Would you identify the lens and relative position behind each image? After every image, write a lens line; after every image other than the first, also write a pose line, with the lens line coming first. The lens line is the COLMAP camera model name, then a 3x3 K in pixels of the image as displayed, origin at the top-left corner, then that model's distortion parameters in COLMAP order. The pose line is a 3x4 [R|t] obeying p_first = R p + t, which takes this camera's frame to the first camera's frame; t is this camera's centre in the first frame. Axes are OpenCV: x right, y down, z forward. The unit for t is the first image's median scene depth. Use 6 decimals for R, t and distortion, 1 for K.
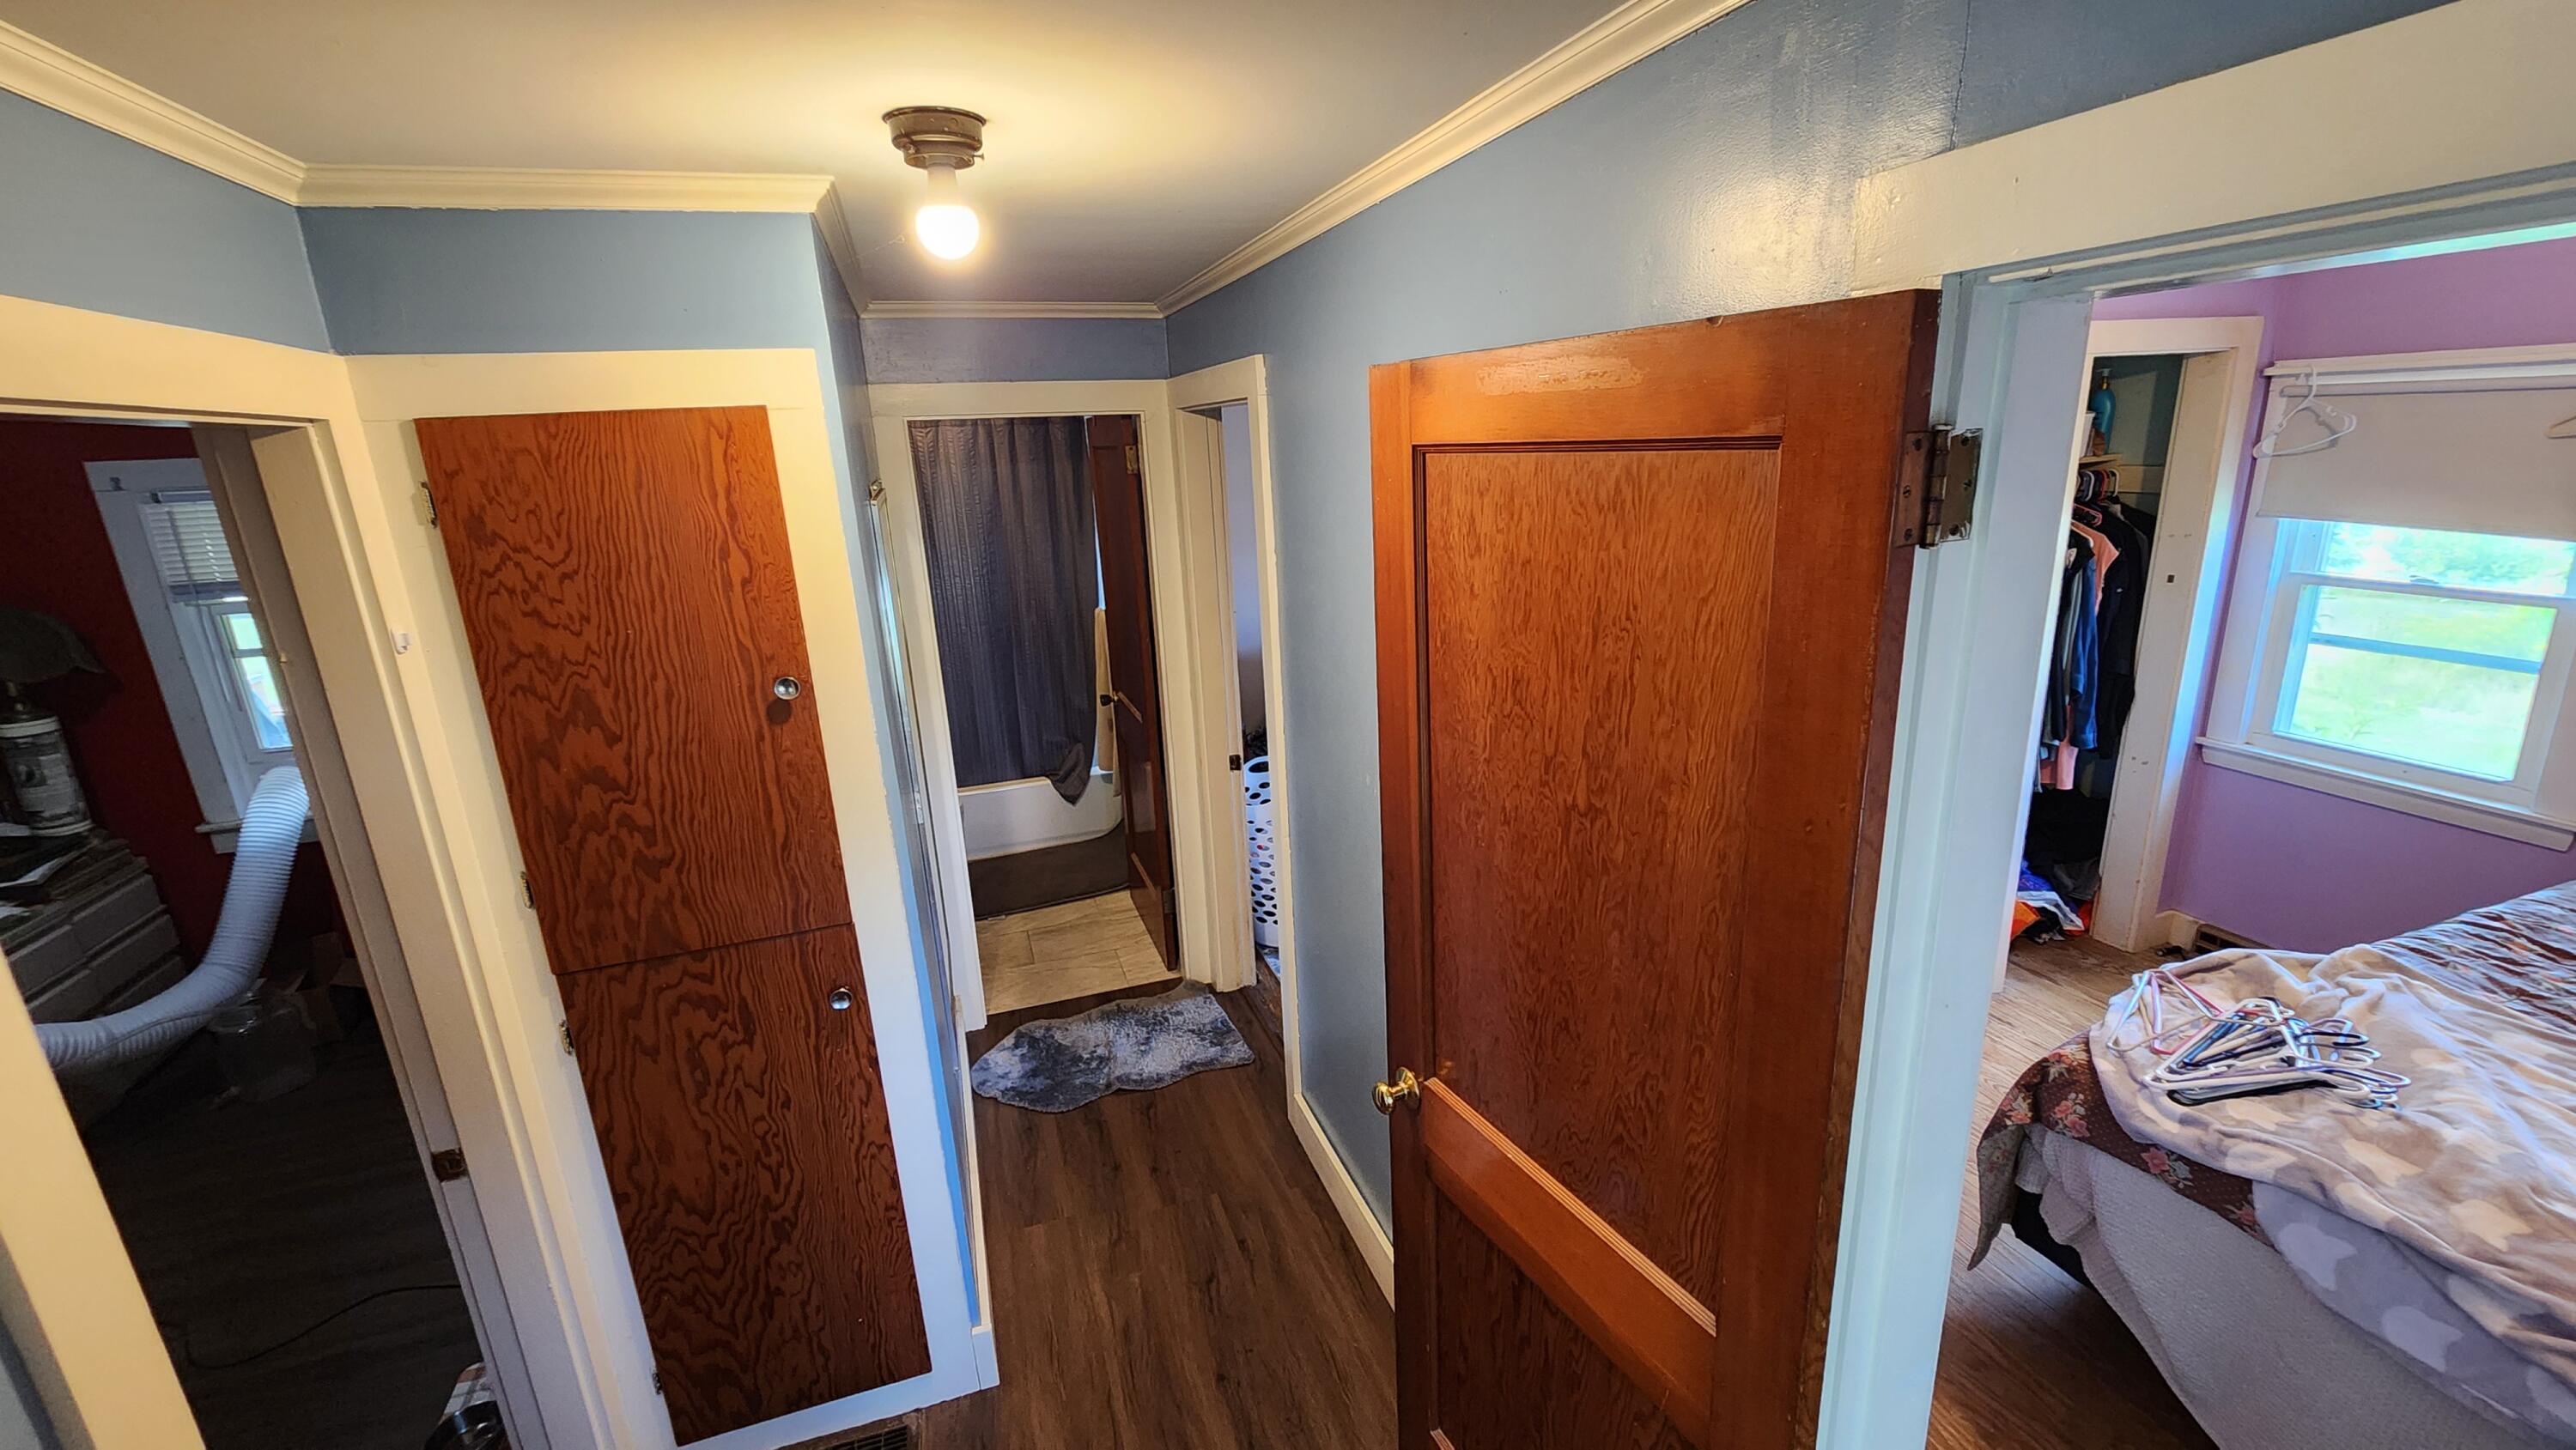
lens RADIAL K [[1038.2, 0, 1282.9], [0, 1038.2, 711.1], [0, 0, 1]] dist [0.001014, -0.004249]
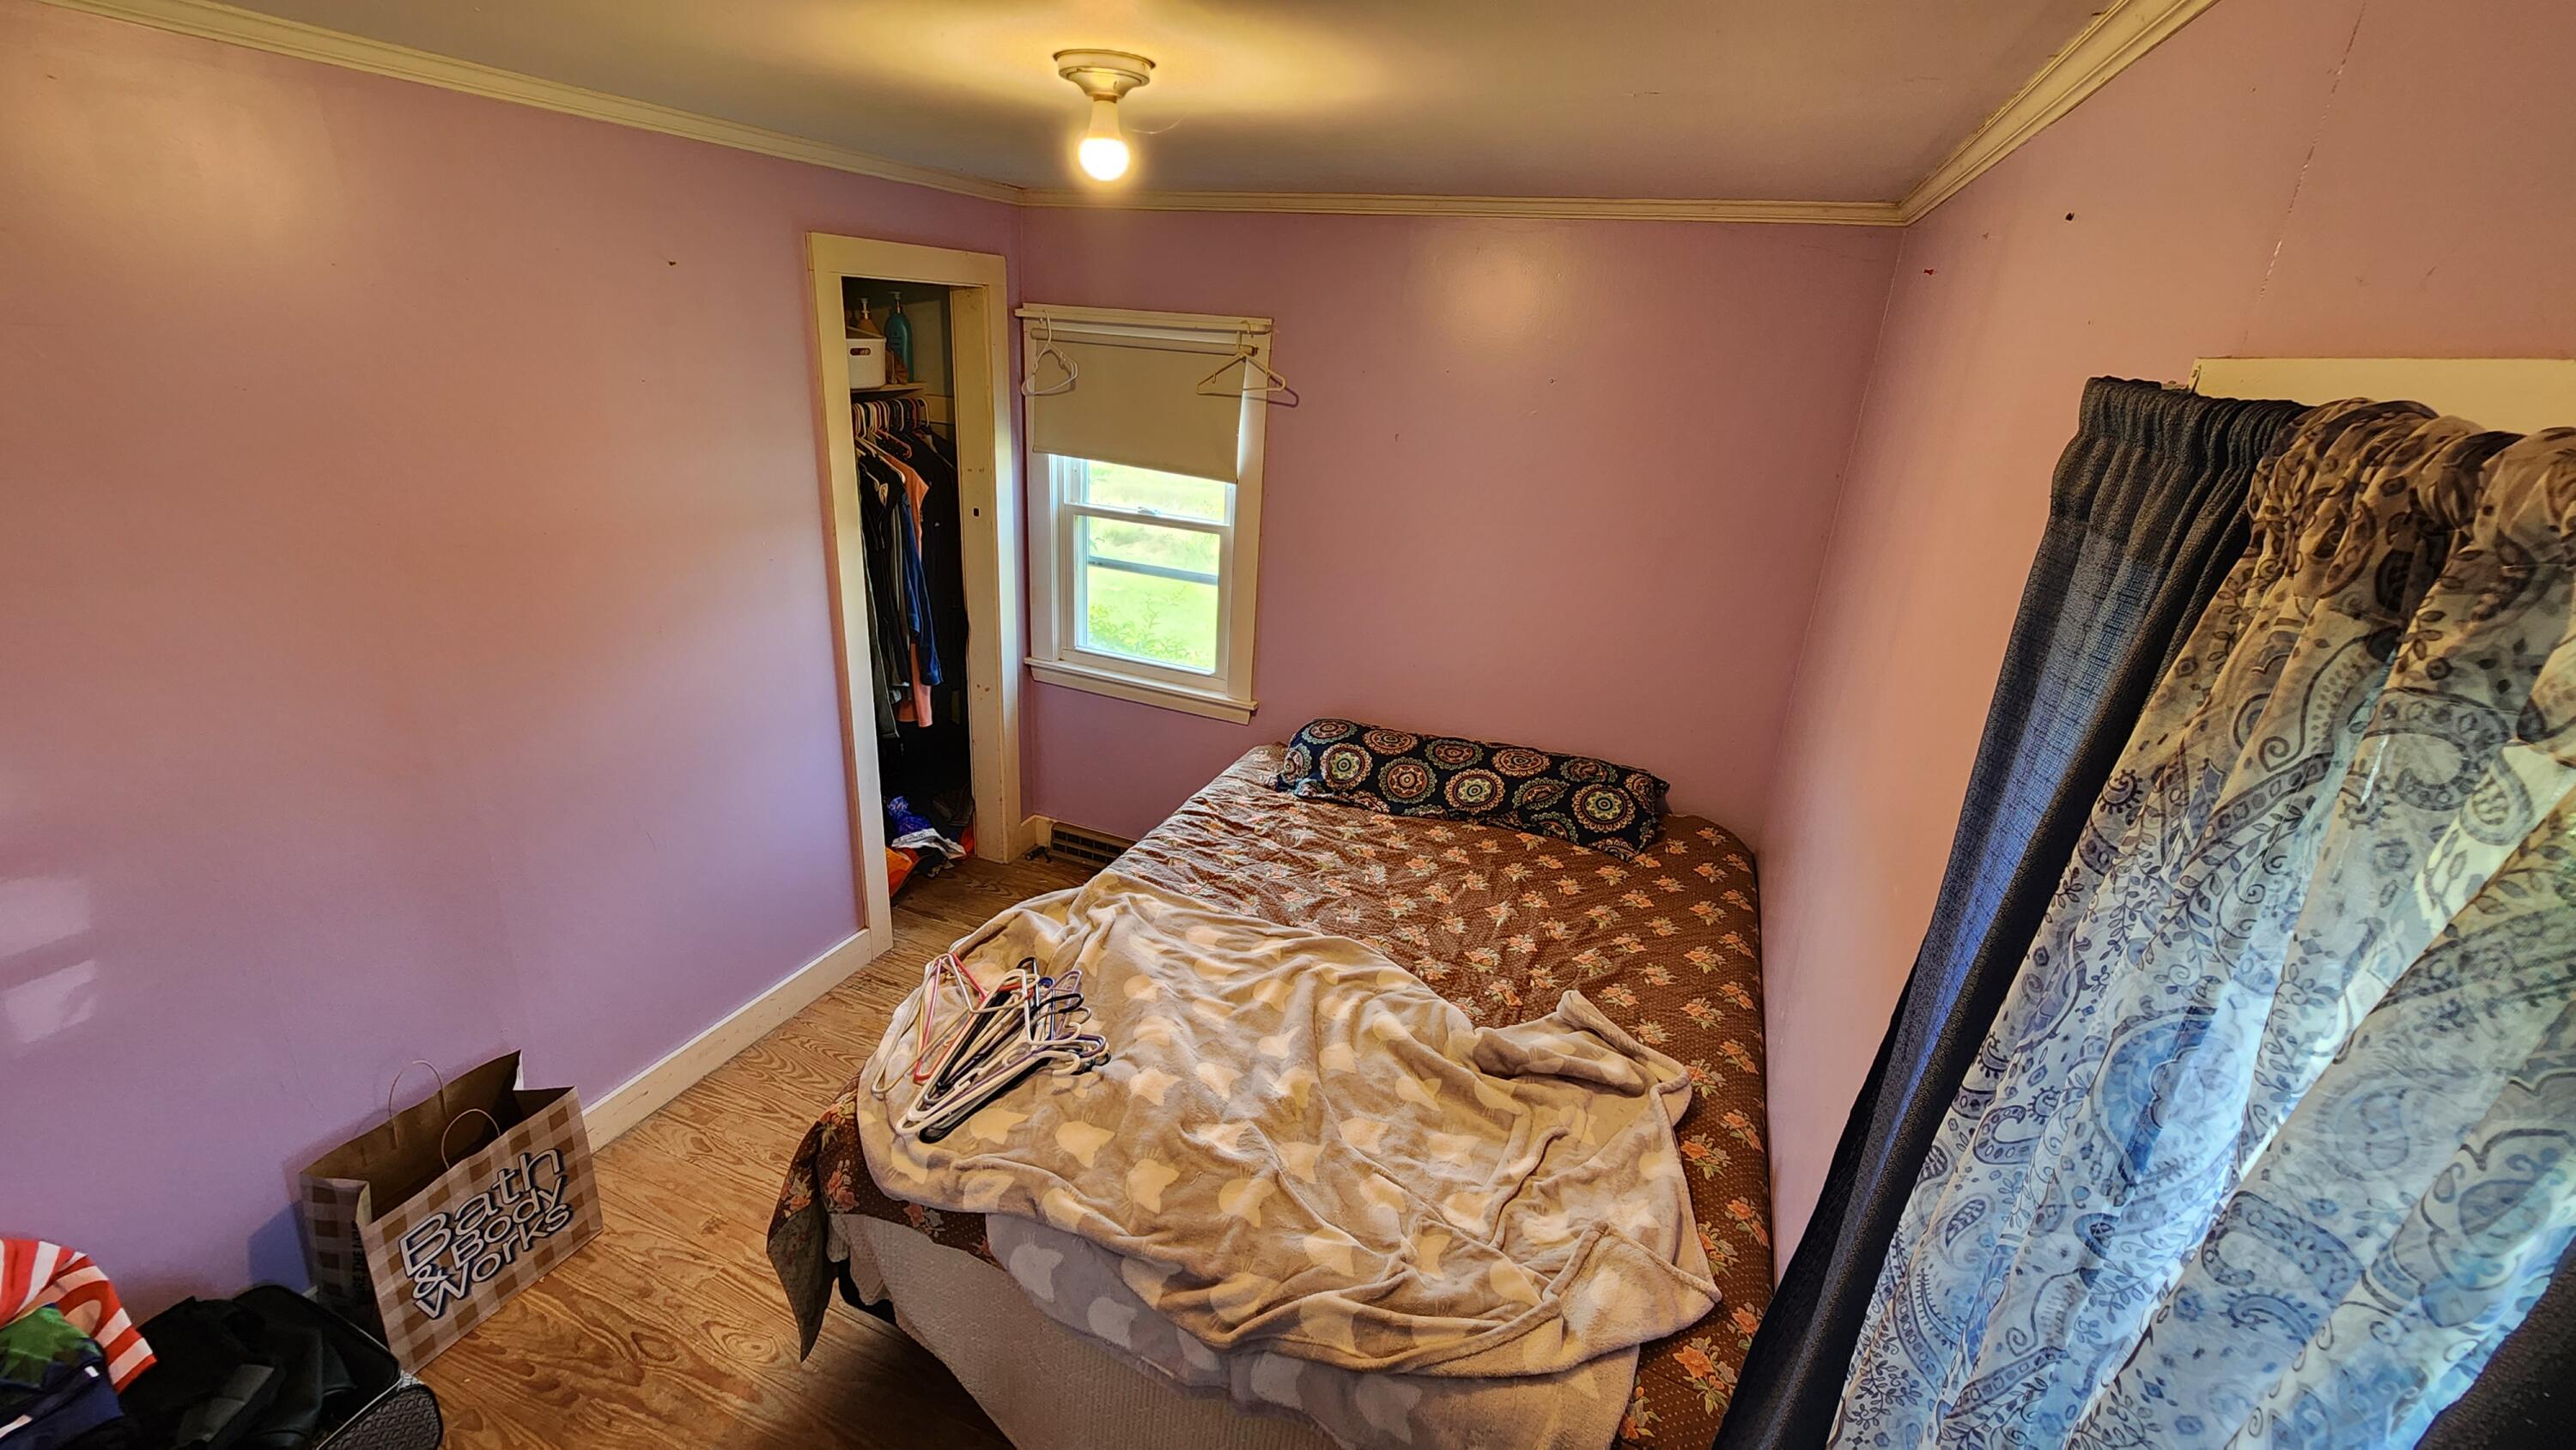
lens RADIAL K [[1038.2, 0, 1282.9], [0, 1038.2, 711.1], [0, 0, 1]] dist [0.001014, -0.004249]
pose [[0.643591, -0.177397, 0.744528, 0.392855], [0.101821, 0.983967, 0.146430, -0.083849], [-0.758567, -0.018433, 0.651335, 0.151994]]
